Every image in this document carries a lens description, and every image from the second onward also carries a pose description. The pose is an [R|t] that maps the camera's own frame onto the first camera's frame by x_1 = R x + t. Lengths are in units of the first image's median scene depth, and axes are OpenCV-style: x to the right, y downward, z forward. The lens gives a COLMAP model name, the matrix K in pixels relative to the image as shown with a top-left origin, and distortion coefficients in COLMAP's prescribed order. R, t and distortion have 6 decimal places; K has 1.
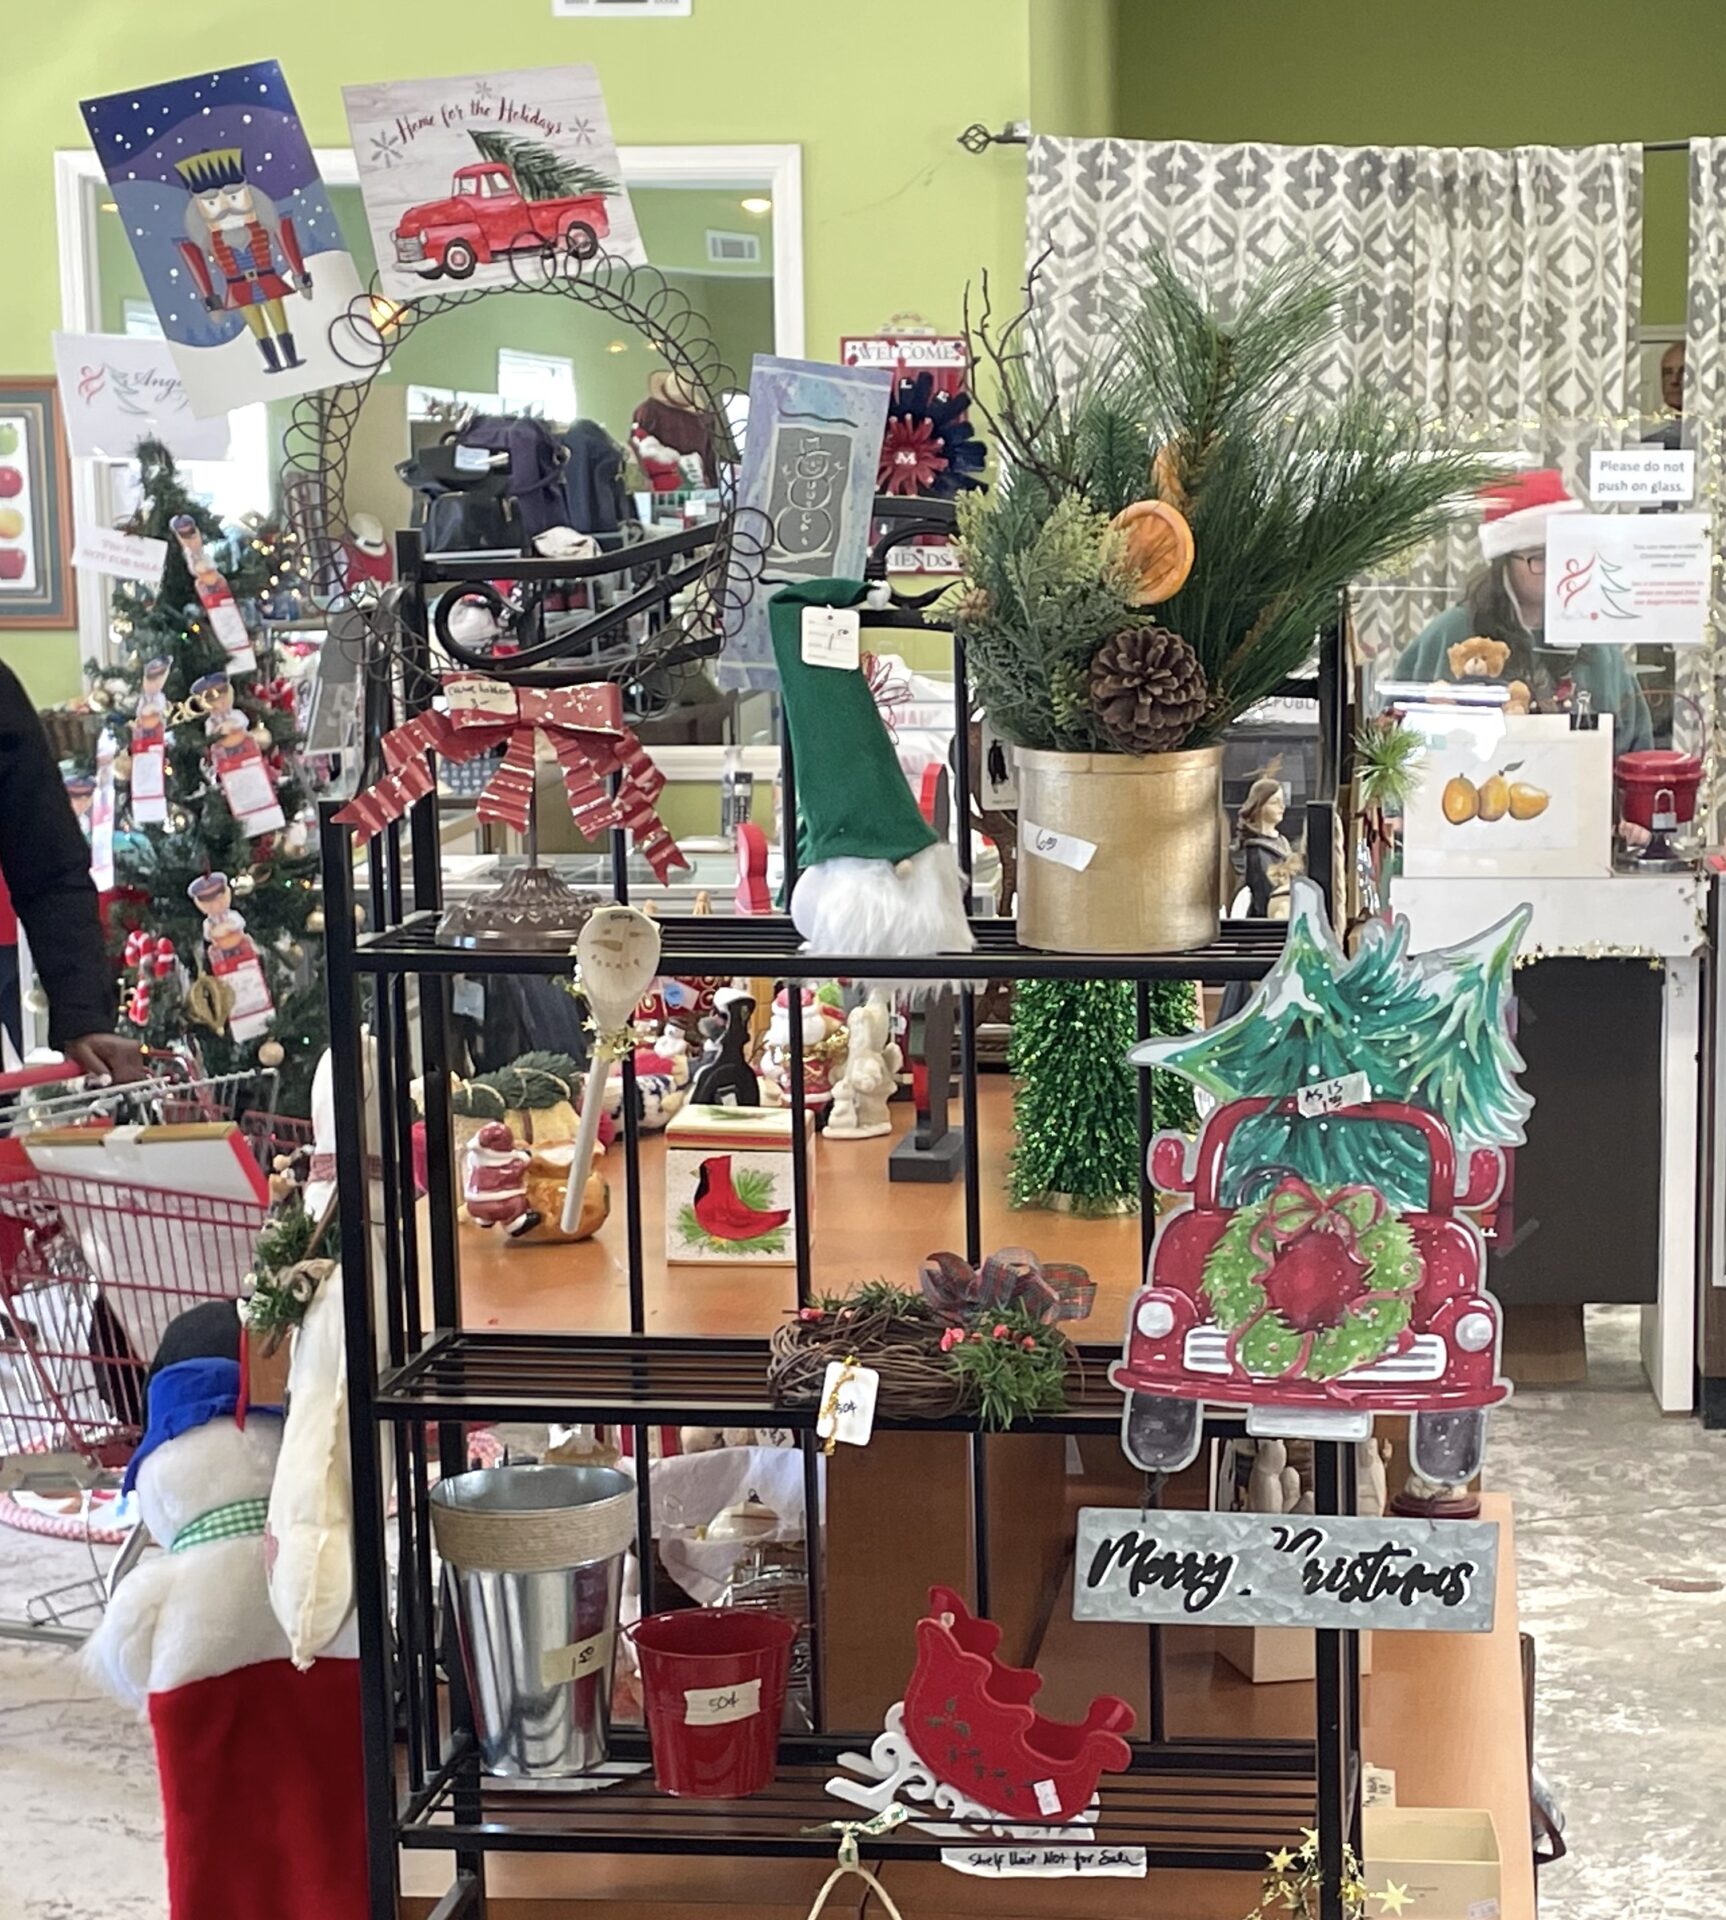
lens RADIAL K [[4122.0, 0, 1108.7], [0, 4122.0, 1126.8], [0, 0, 1]] dist [0.271026, 0.337336]
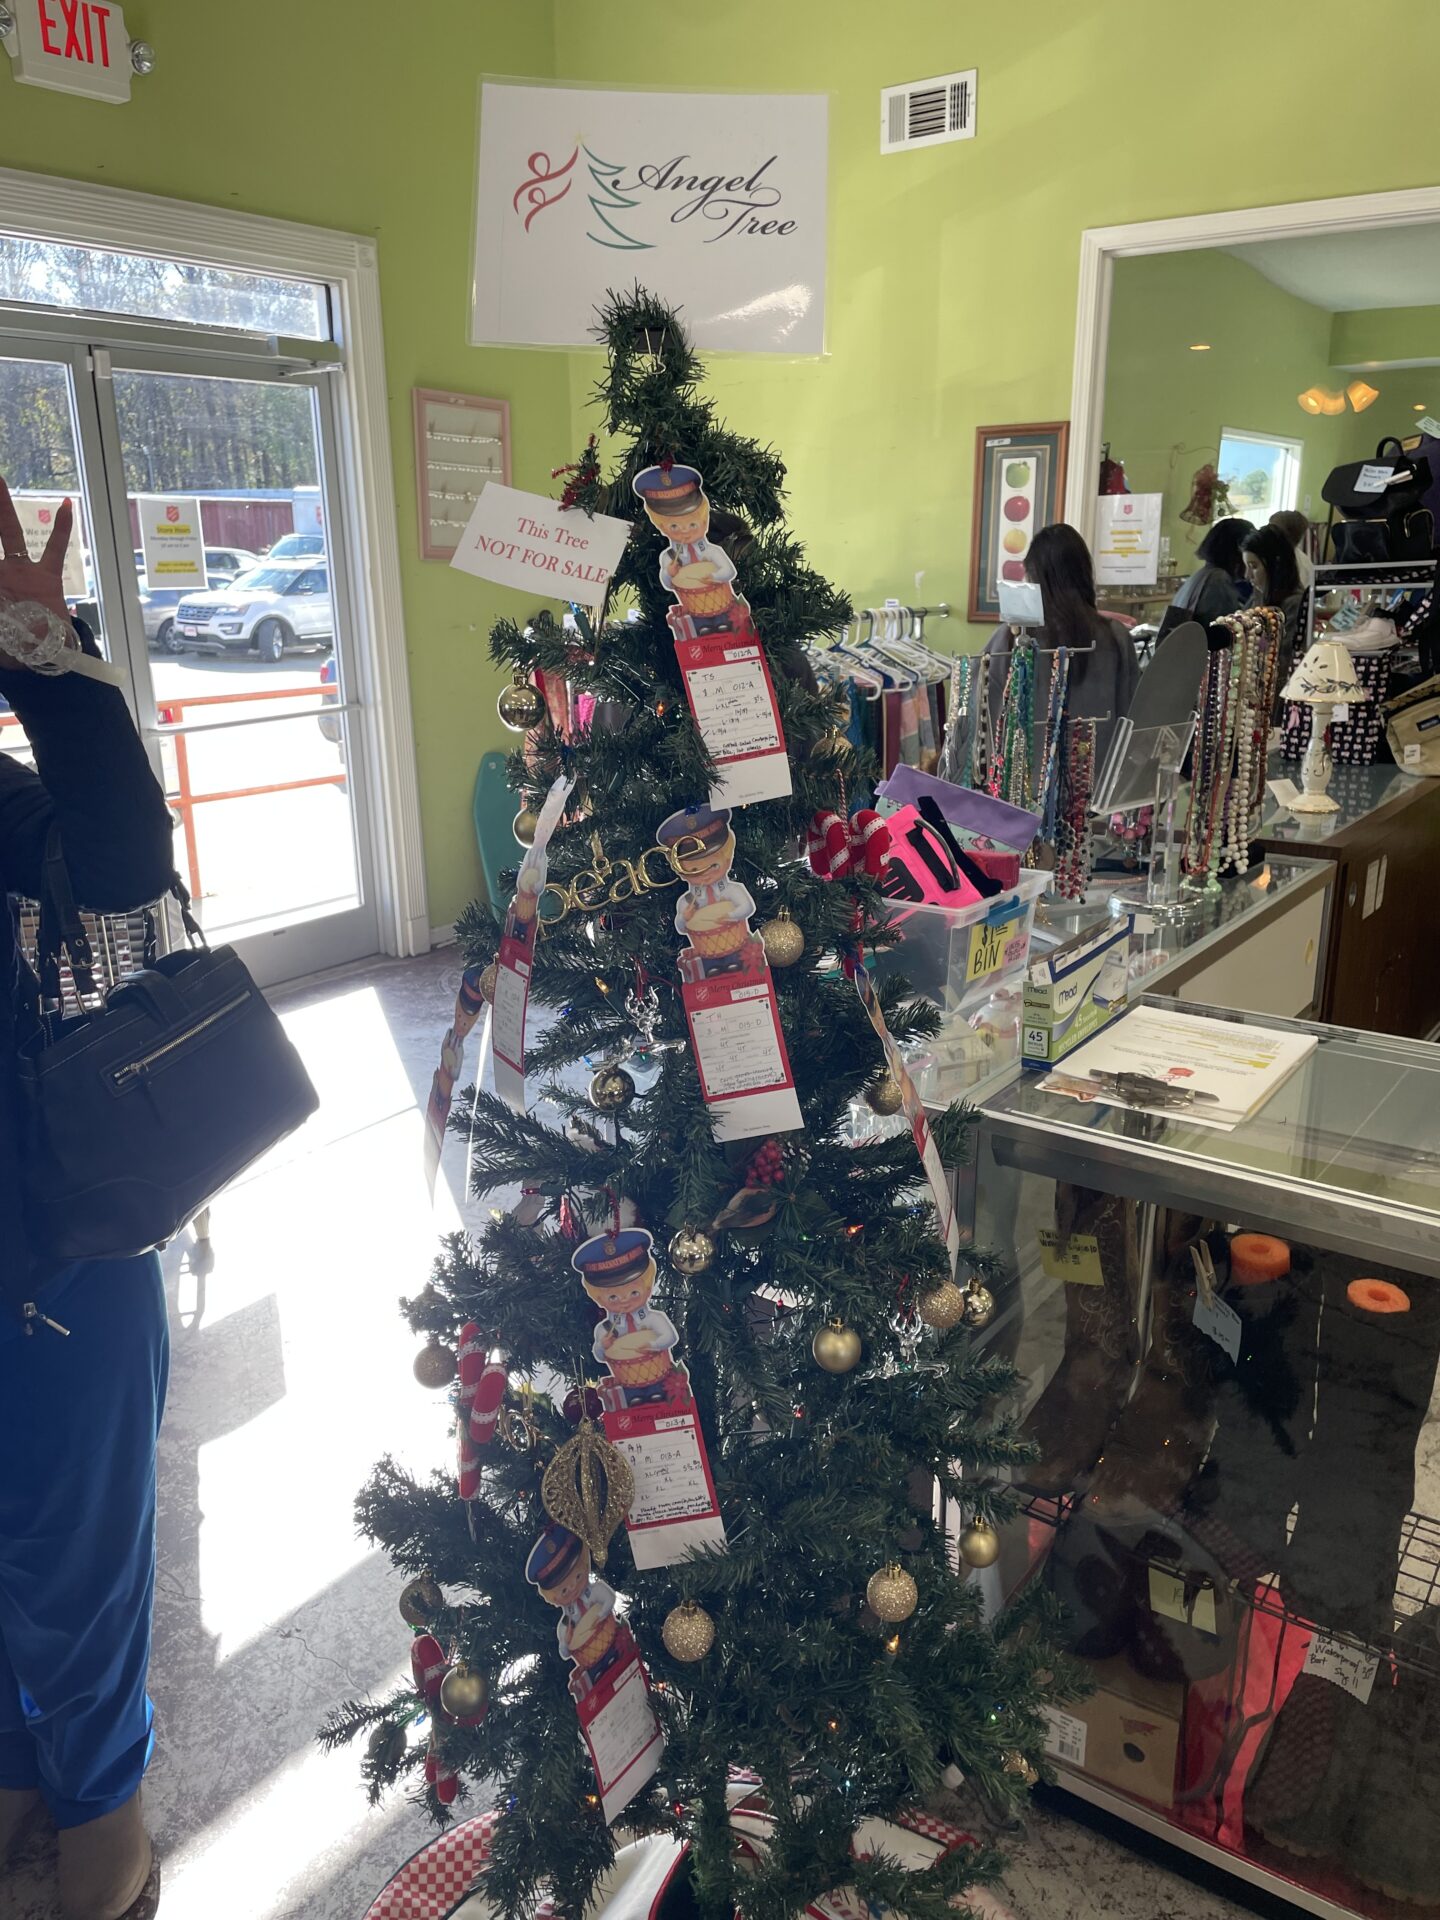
lens RADIAL K [[1461.8, 0, 720.0], [0, 1461.8, 960.0], [0, 0, 1]] dist [0.005529, 0.001642]
pose [[0.835811, 0.159771, -0.525256, -0.219967], [-0.092594, 0.984037, 0.151982, -0.209679], [0.541153, -0.078392, 0.837262, 1.557147]]
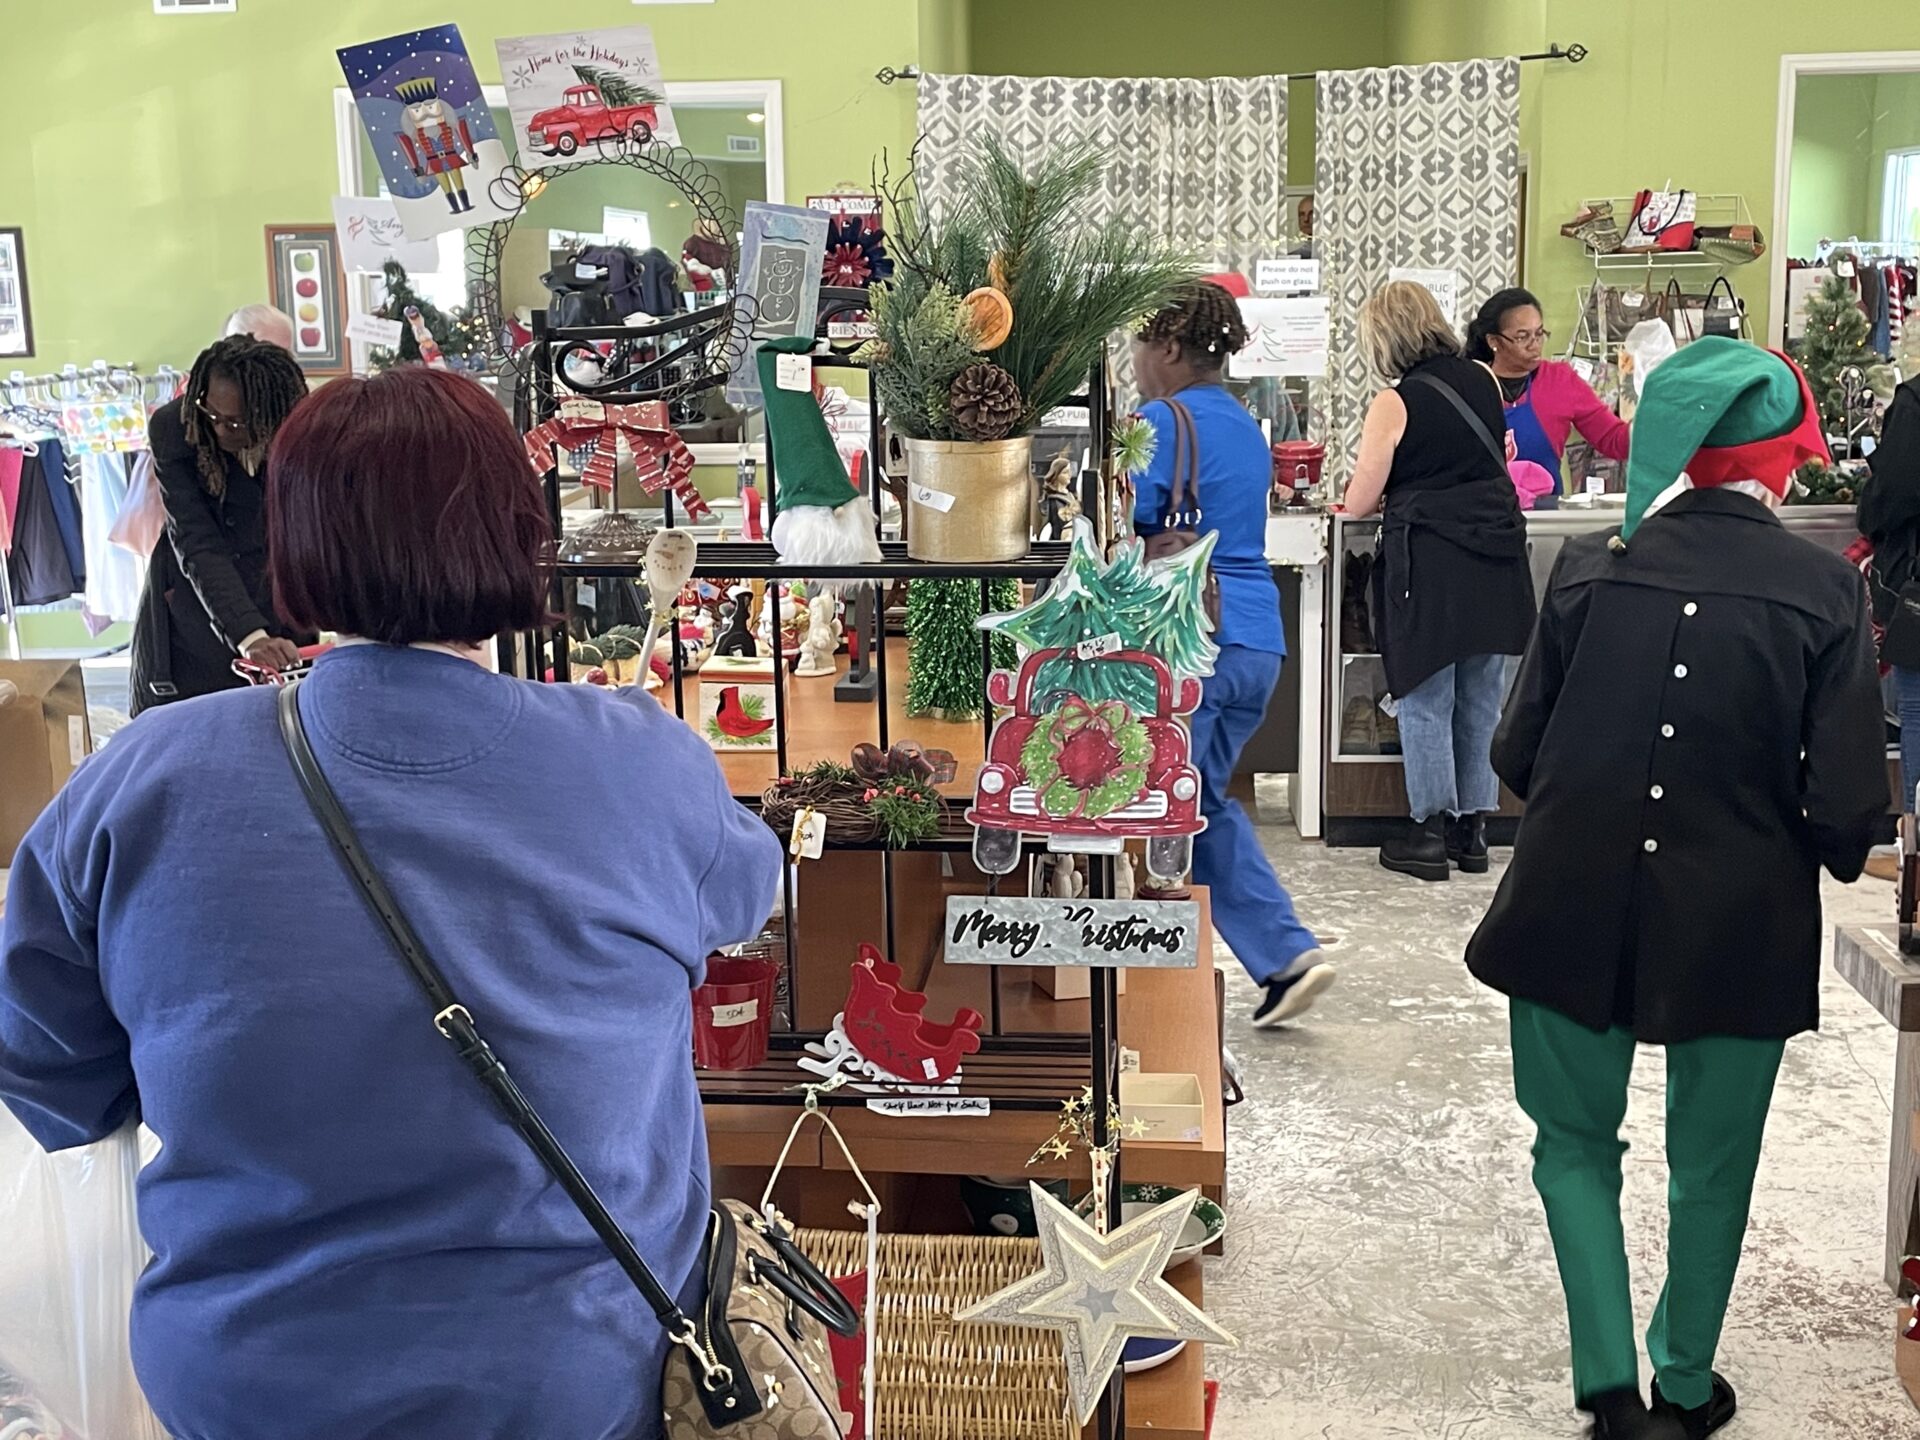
lens RADIAL K [[2449.5, 0, 960.0], [0, 2449.5, 720.0], [0, 0, 1]] dist [0.276698, -0.008500]
pose [[0.999953, -0.007566, -0.006107, 0.004067], [0.007684, 0.999779, 0.019550, 0.001962], [0.005957, -0.019596, 0.999790, 0.011856]]
